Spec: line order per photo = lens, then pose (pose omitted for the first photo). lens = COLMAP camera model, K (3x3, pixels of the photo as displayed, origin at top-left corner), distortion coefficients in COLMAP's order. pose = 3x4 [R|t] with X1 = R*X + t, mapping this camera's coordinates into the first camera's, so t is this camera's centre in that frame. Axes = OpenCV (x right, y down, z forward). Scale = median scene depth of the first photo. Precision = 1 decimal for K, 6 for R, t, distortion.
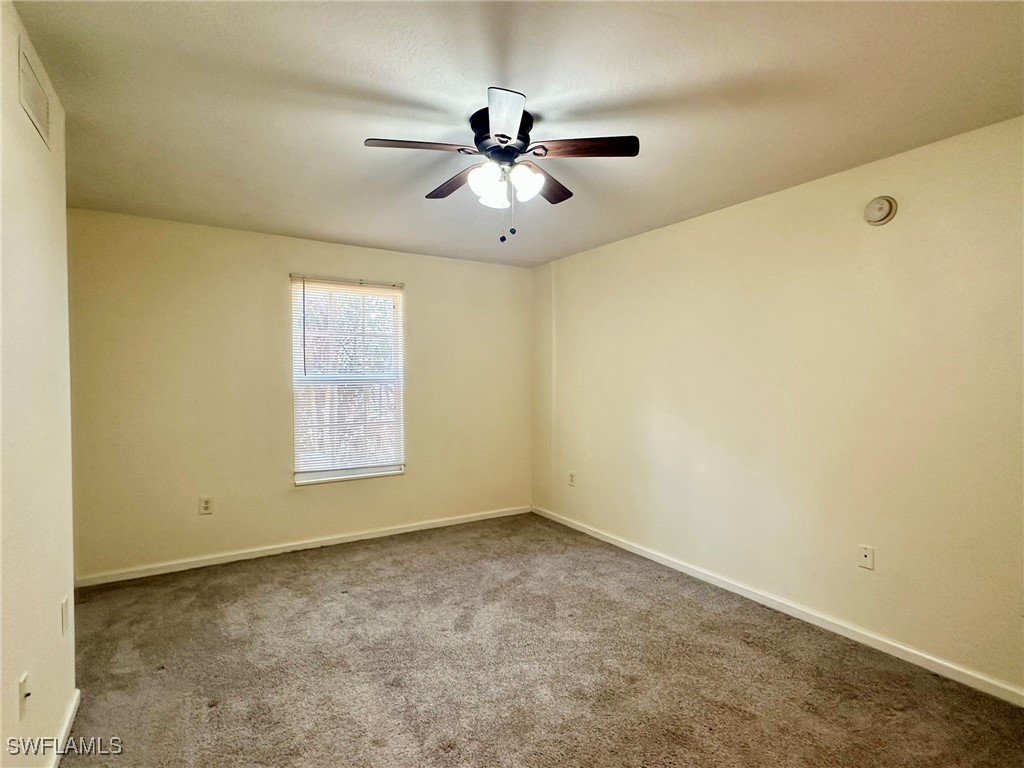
lens RADIAL K [[493.1, 0, 512.0], [0, 493.1, 384.0], [0, 0, 1]] dist [-0.002126, 0.000154]
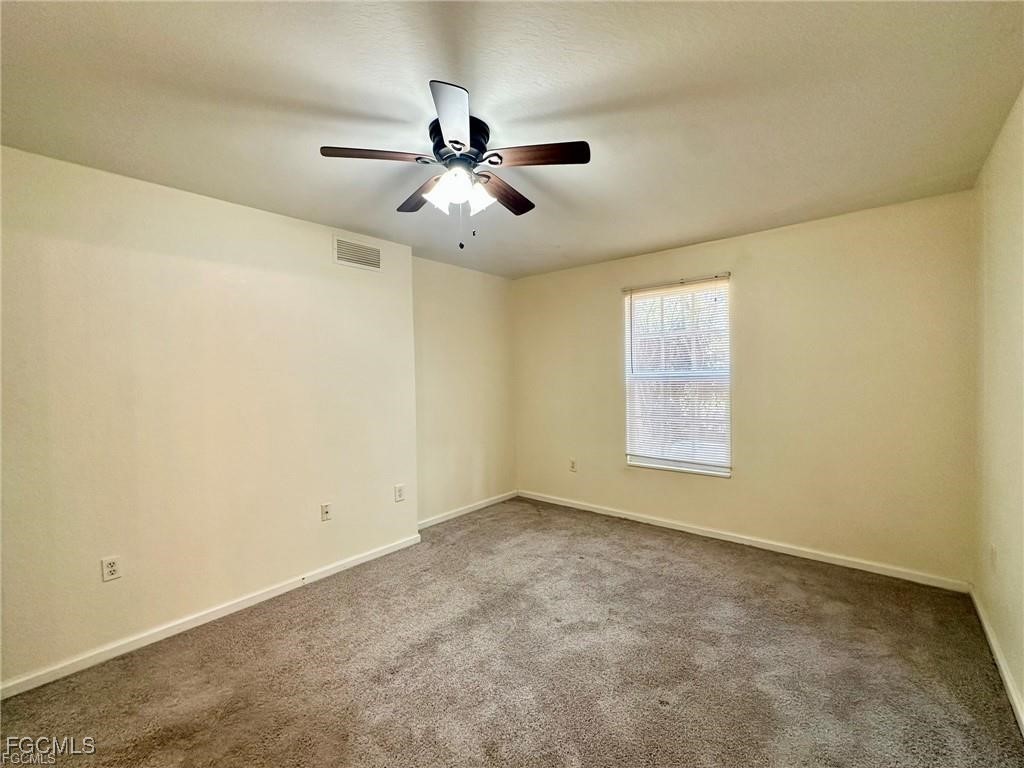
lens RADIAL K [[408.8, 0, 512.0], [0, 408.8, 384.0], [0, 0, 1]] dist [-0.003976, 0.000259]
pose [[0.354459, 0.012111, -0.934993, 0.402343], [-0.003459, 0.999926, 0.011640, -0.001718], [0.935065, -0.000892, 0.354474, 0.398537]]
